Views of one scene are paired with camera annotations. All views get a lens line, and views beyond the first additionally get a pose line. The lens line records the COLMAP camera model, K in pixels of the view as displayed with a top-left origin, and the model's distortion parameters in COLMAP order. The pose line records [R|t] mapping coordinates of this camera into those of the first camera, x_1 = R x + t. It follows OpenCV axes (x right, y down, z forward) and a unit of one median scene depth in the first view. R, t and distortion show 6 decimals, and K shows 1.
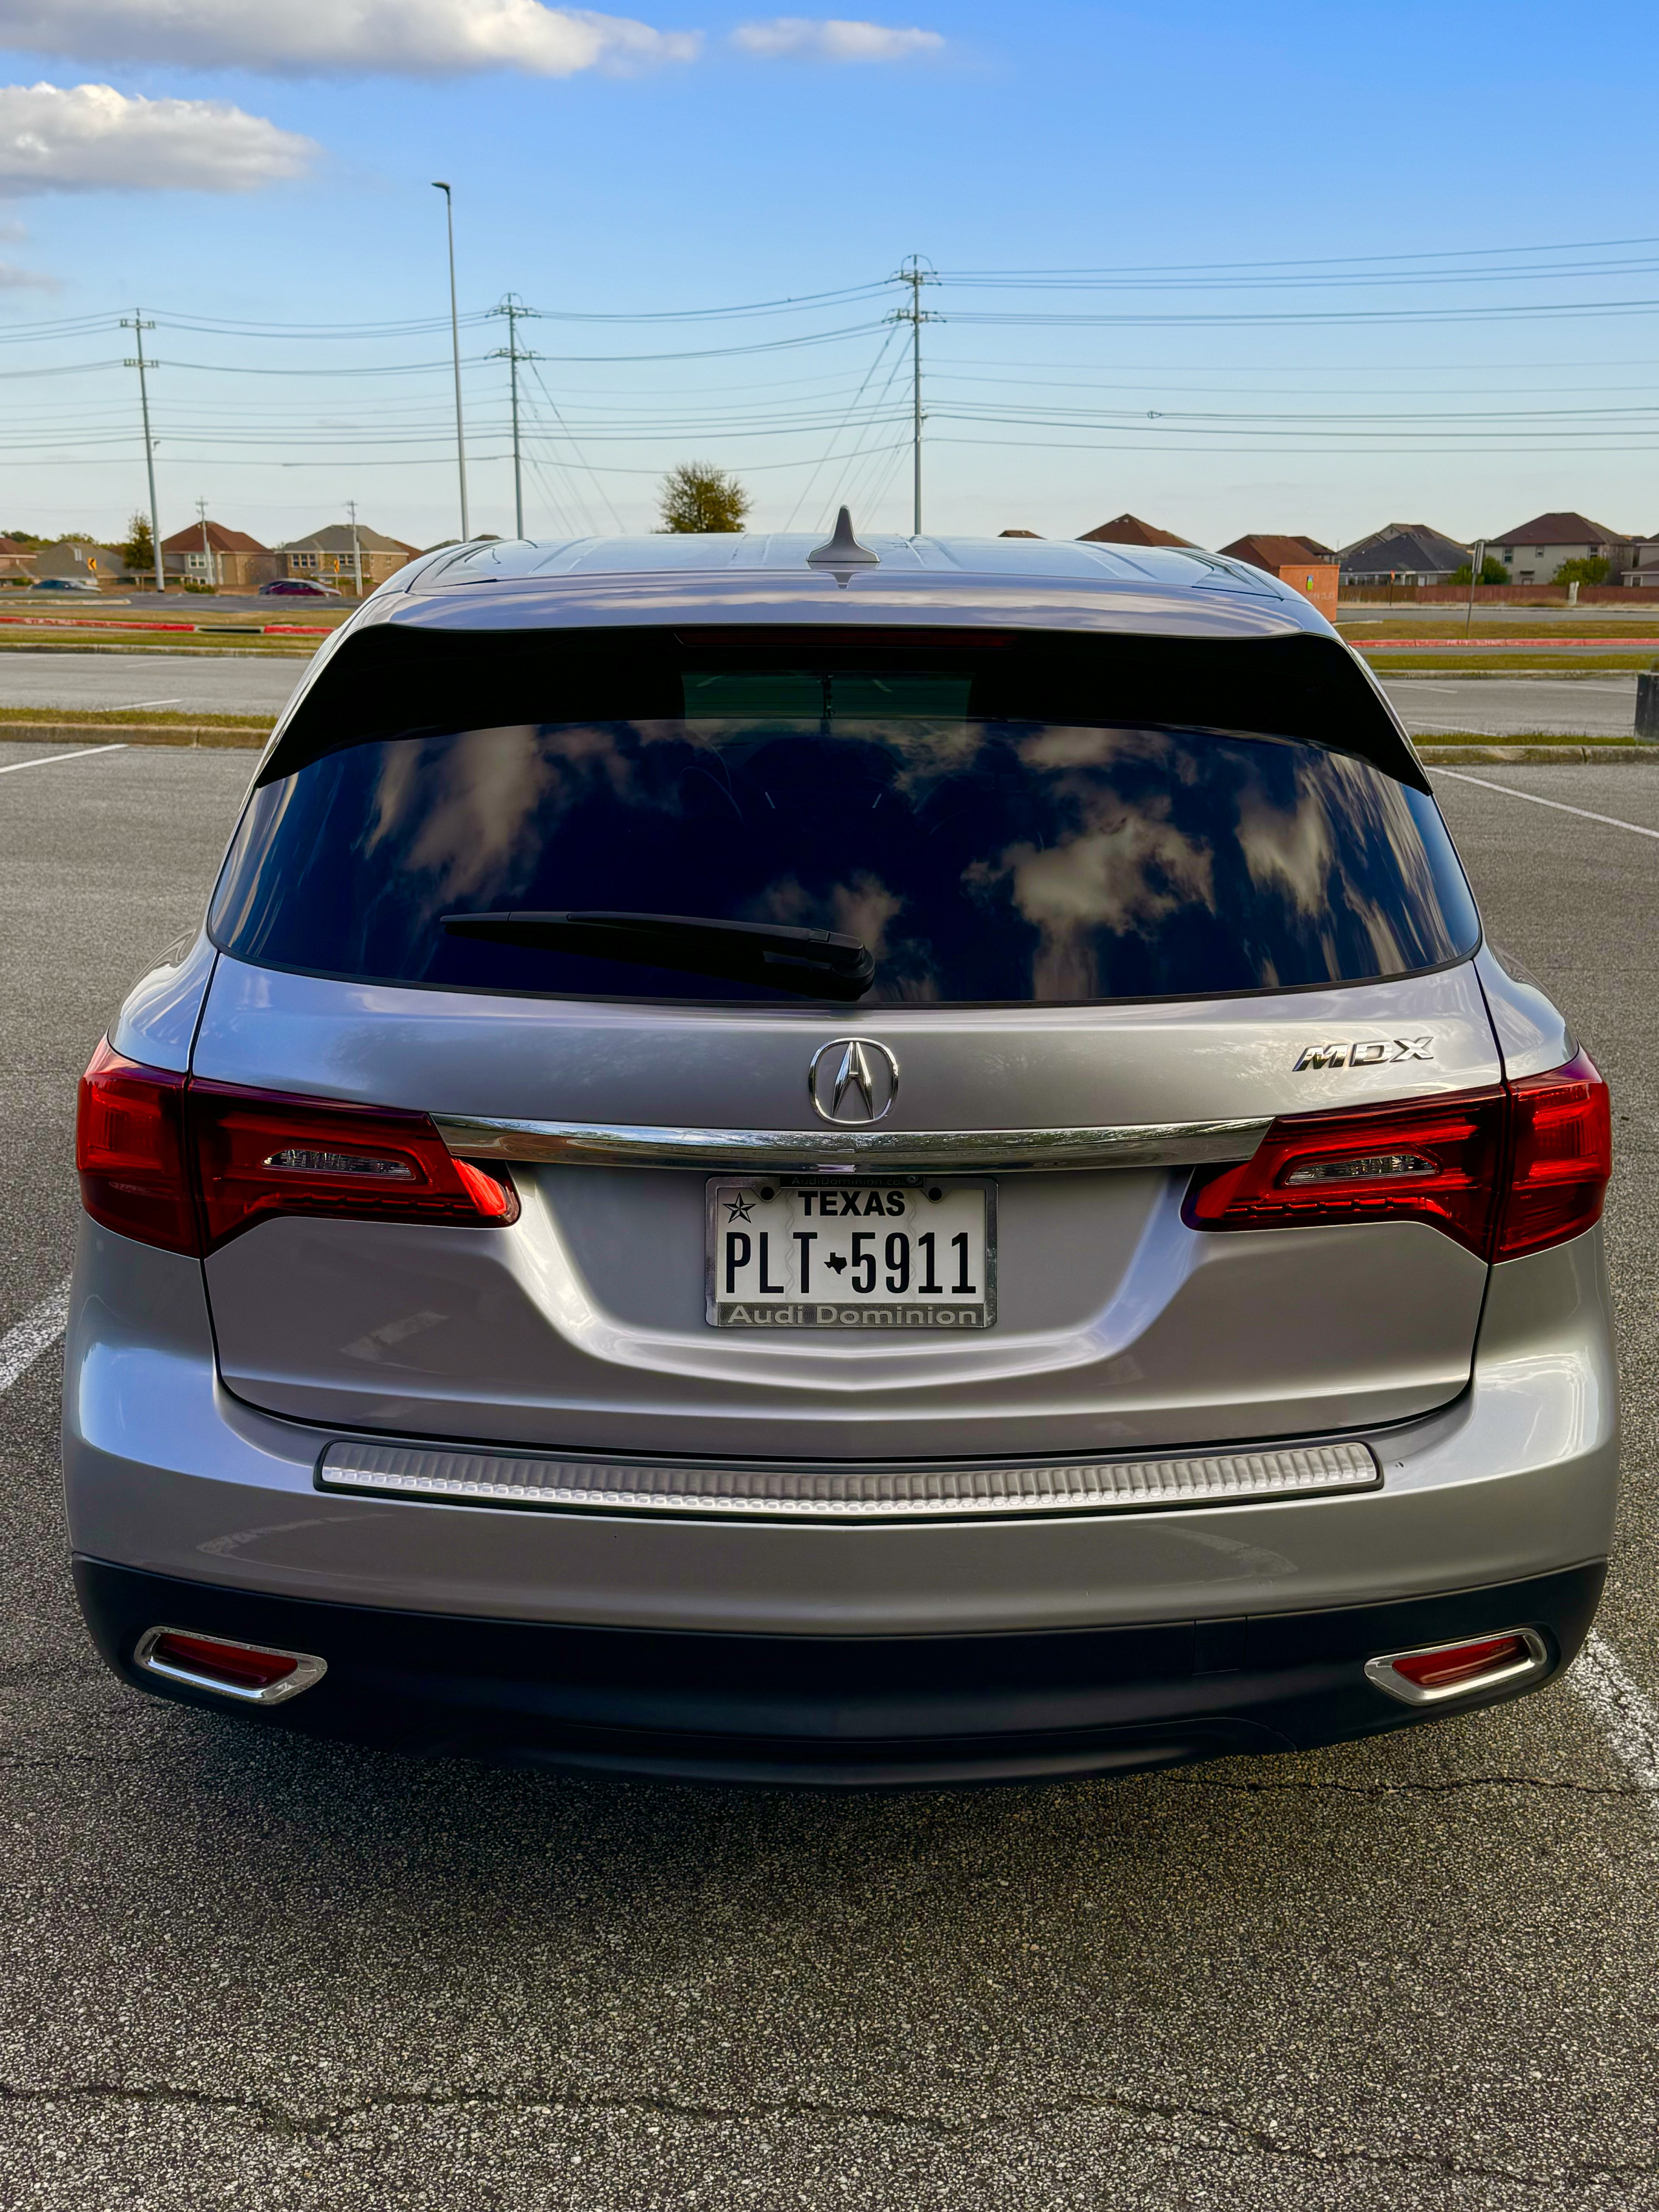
lens RADIAL K [[2188.0, 0, 829.5], [0, 2188.0, 1106.0], [0, 0, 1]] dist [0.068564, -0.130306]
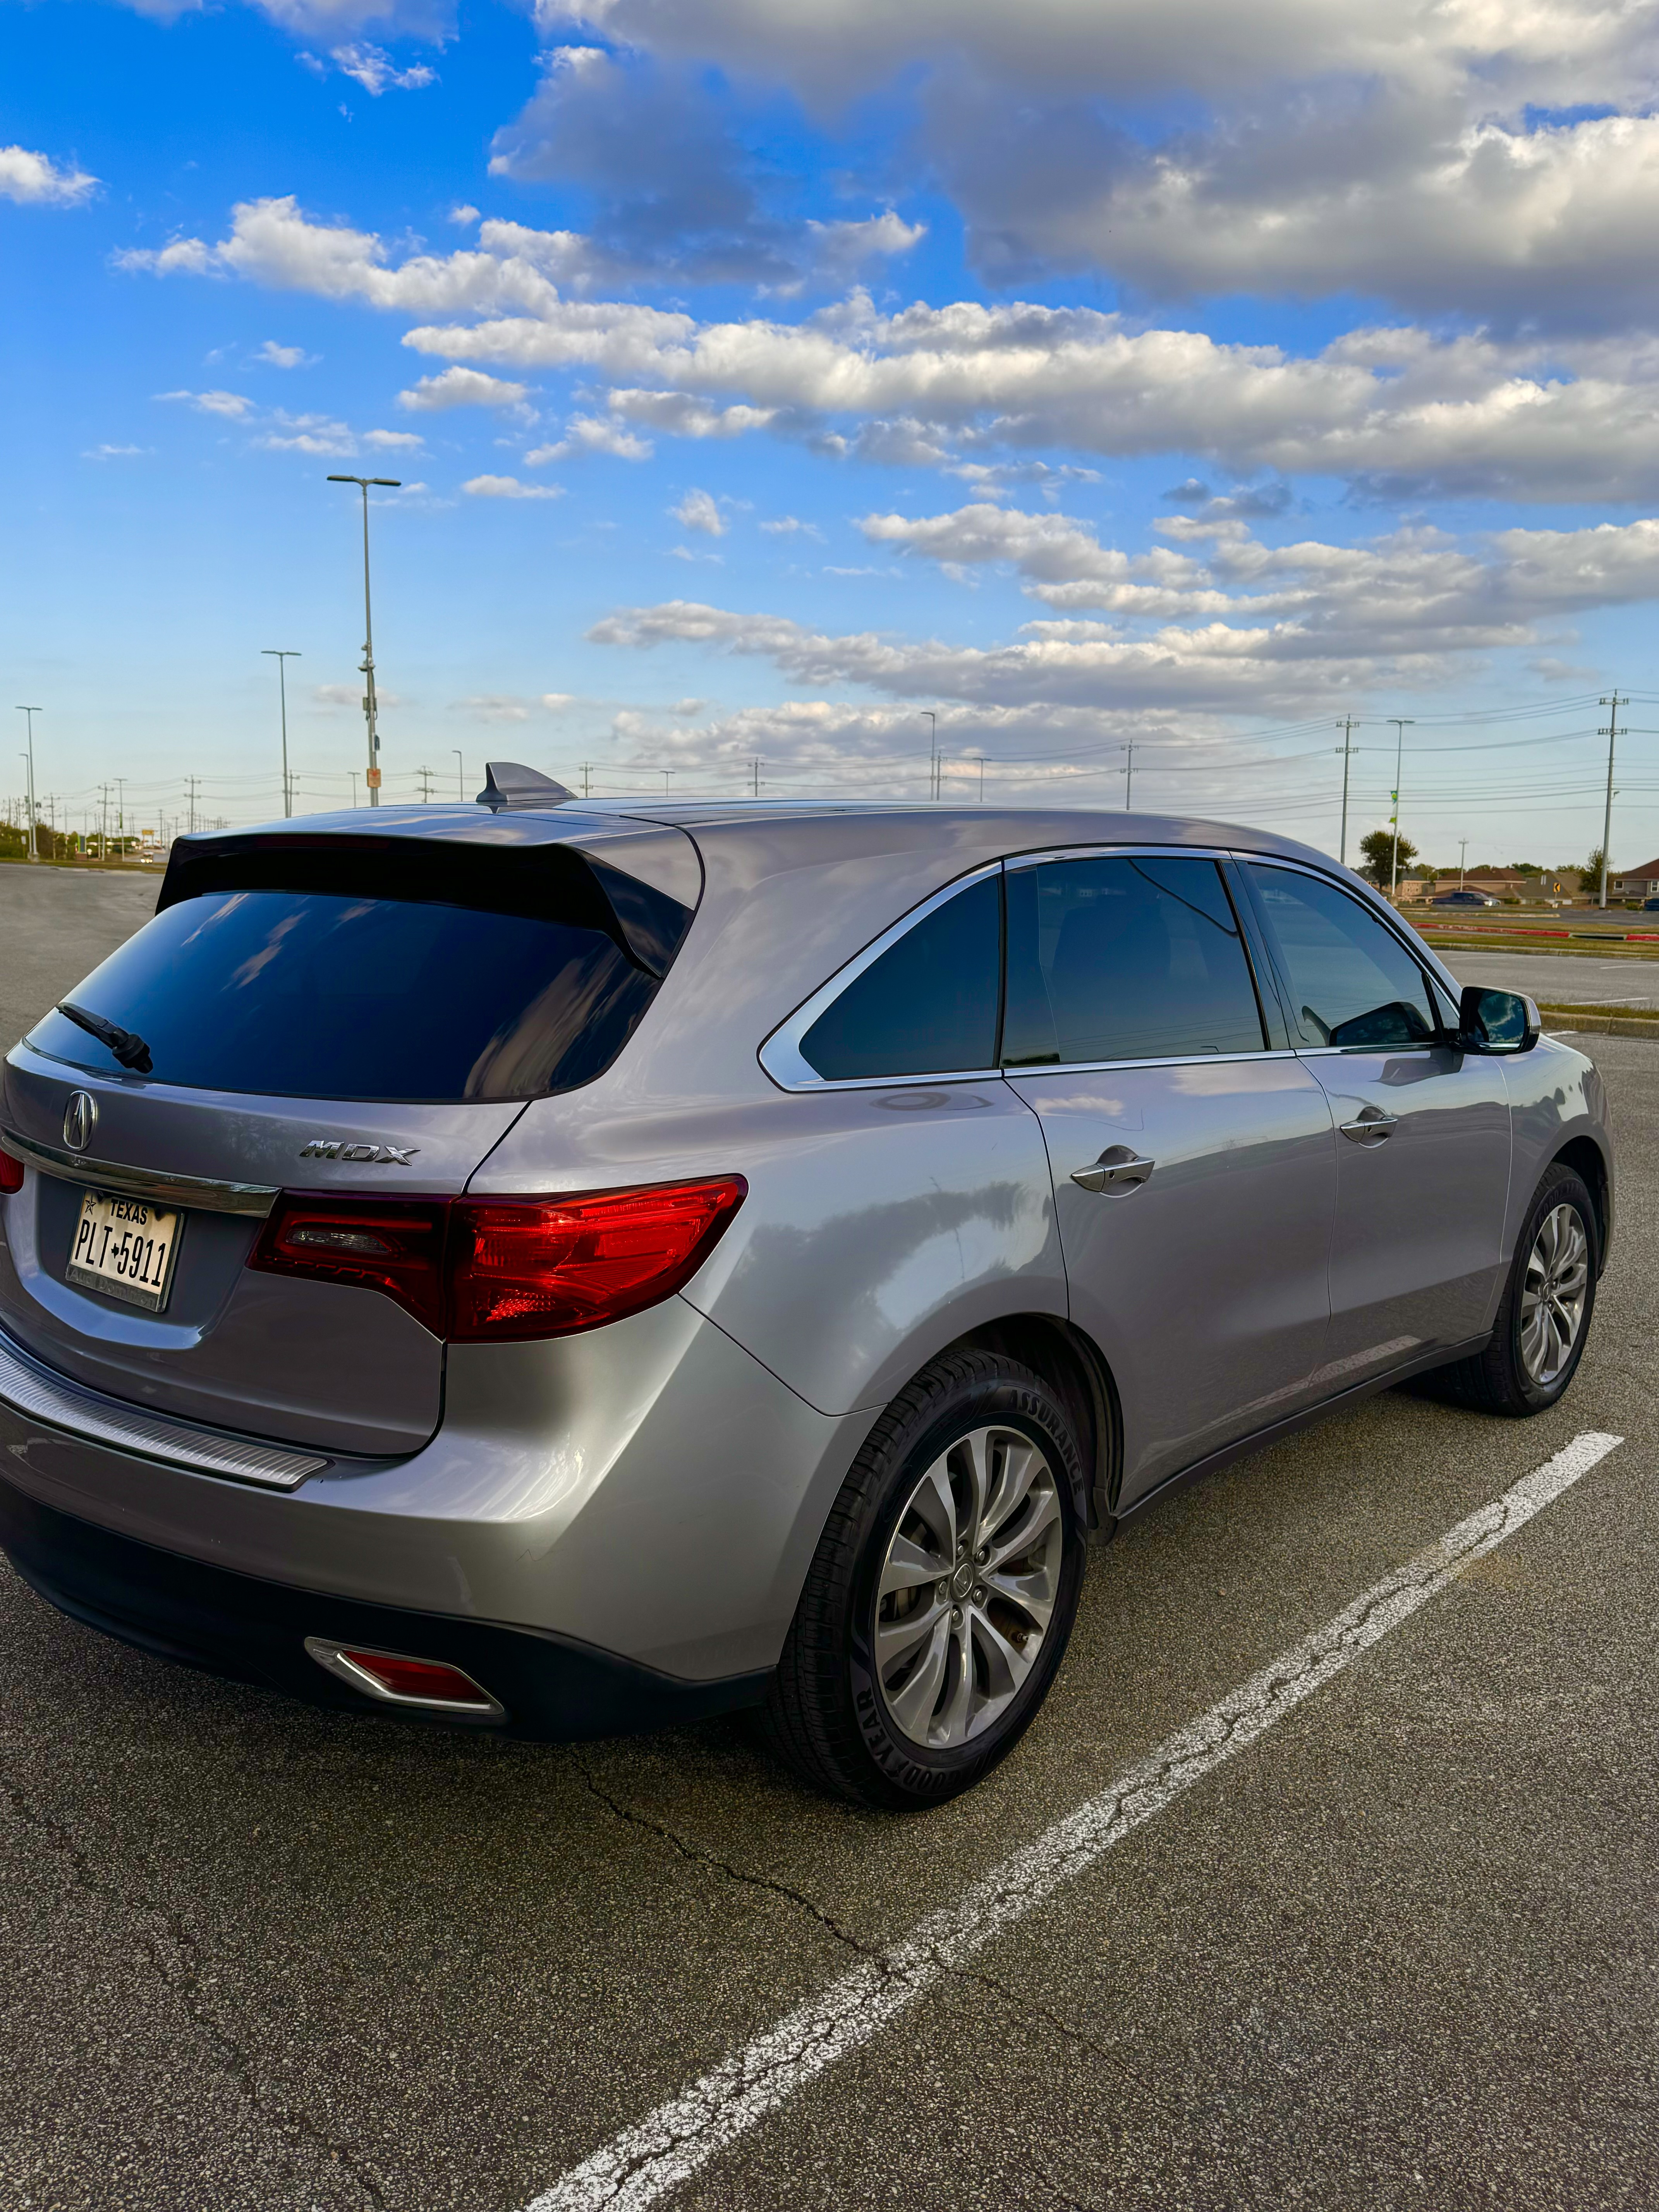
lens RADIAL K [[1723.6, 0, 826.6], [0, 1723.6, 1112.6], [0, 0, 1]] dist [-0.002741, -0.006863]
pose [[0.746426, 0.097181, -0.658334, 0.999508], [-0.169747, 0.984359, -0.047152, -0.041267], [0.643455, 0.146946, 0.751248, 0.383683]]
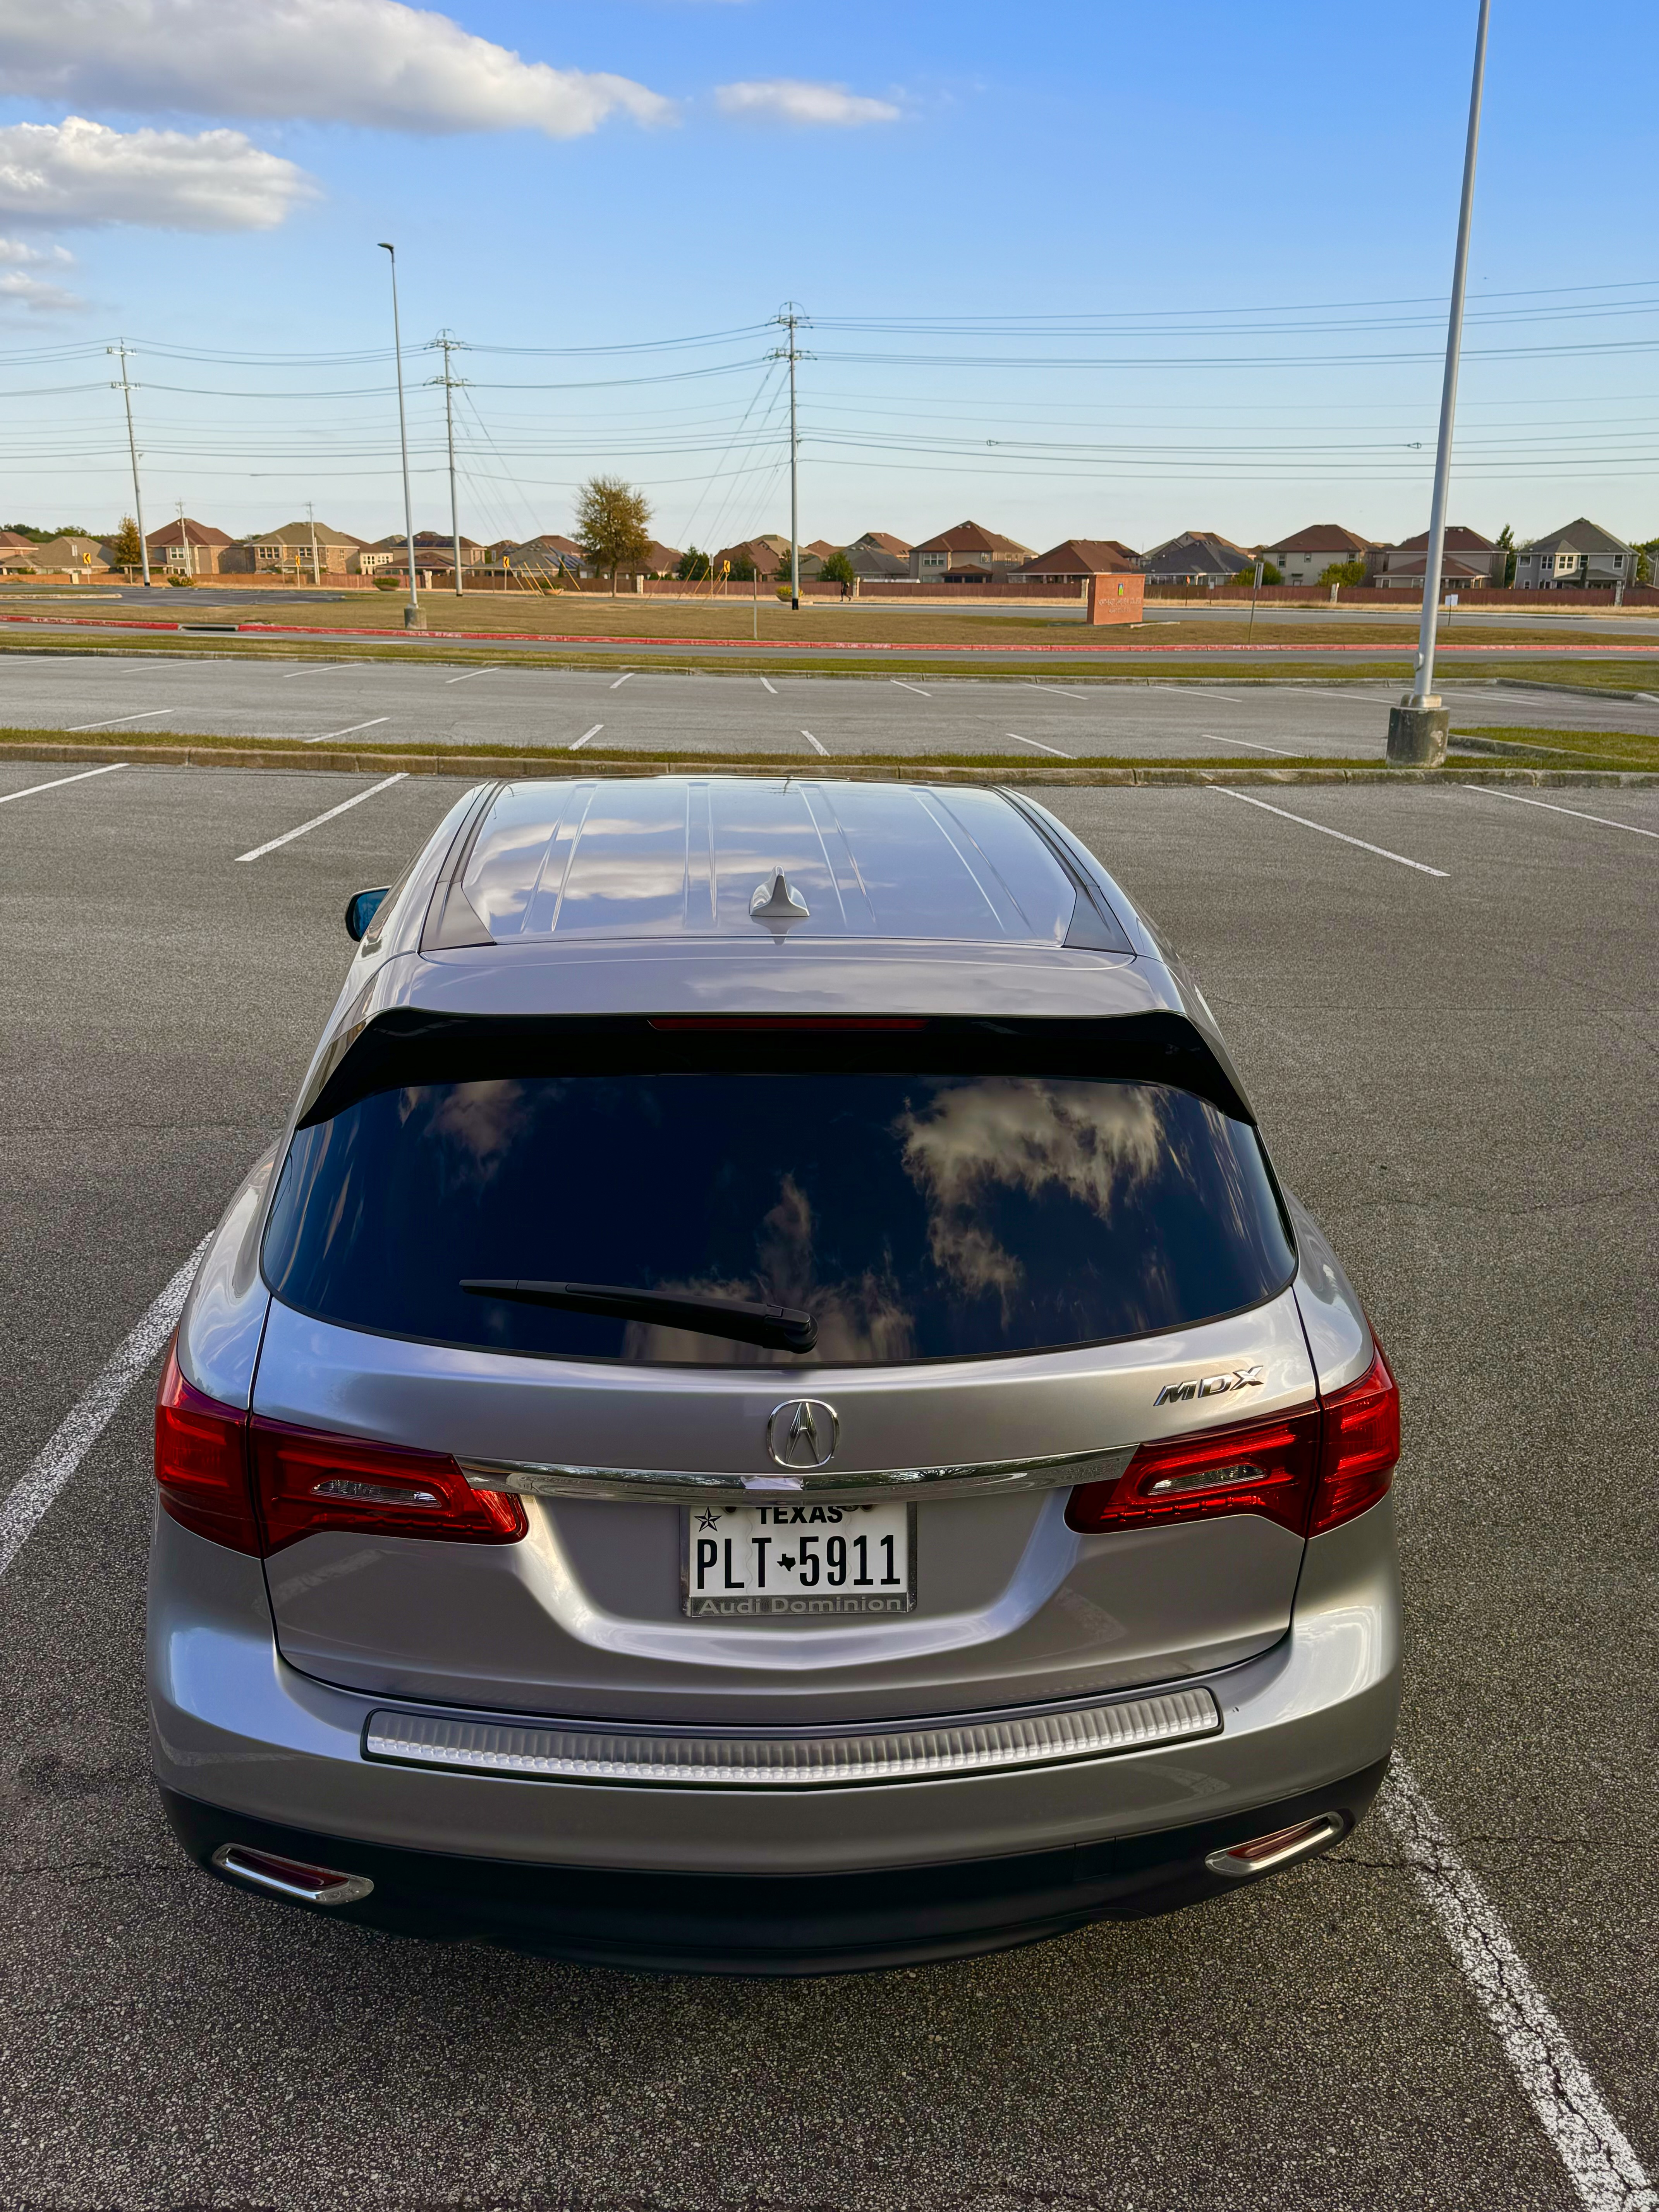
lens RADIAL K [[1821.8, 0, 813.9], [0, 1821.8, 1124.4], [0, 0, 1]] dist [0.005595, -0.002197]
pose [[0.998700, -0.005693, 0.050648, -0.029023], [0.002658, 0.998207, 0.059797, -0.211209], [-0.050898, -0.059585, 0.996925, -0.004687]]
